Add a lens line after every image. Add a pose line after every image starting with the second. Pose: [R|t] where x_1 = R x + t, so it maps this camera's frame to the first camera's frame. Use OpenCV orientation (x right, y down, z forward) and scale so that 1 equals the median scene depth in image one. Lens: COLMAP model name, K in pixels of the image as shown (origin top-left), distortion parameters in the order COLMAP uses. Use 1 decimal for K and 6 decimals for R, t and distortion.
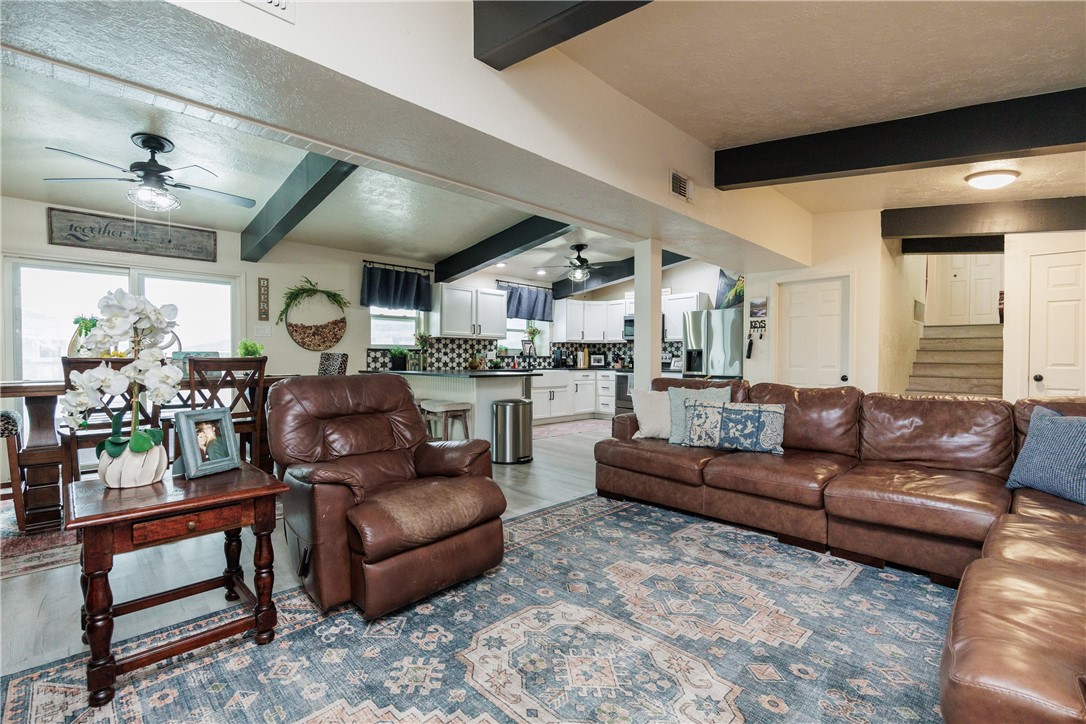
lens RADIAL K [[491.6, 0, 543.0], [0, 491.6, 362.0], [0, 0, 1]] dist [-0.002966, -0.000329]
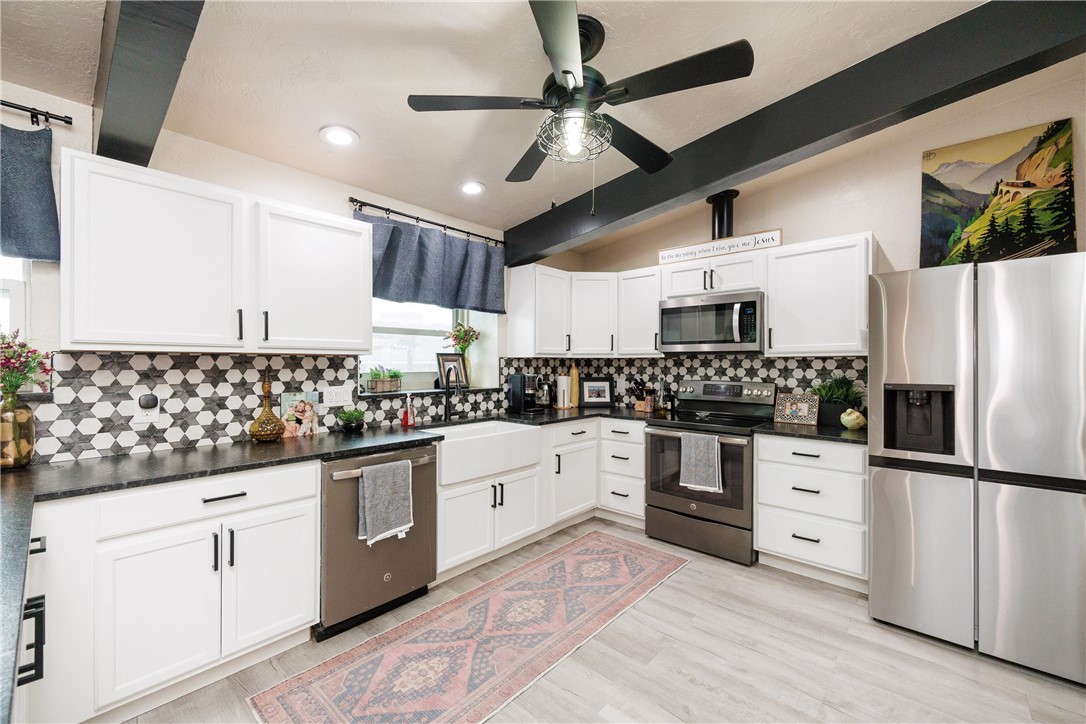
lens RADIAL K [[444.7, 0, 543.0], [0, 444.7, 362.0], [0, 0, 1]] dist [0.000031, -0.000178]
pose [[0.998063, -0.002978, 0.062137, 0.029616], [0.003539, 0.999954, -0.008919, -0.032859], [-0.062108, 0.009122, 0.998028, 0.587420]]
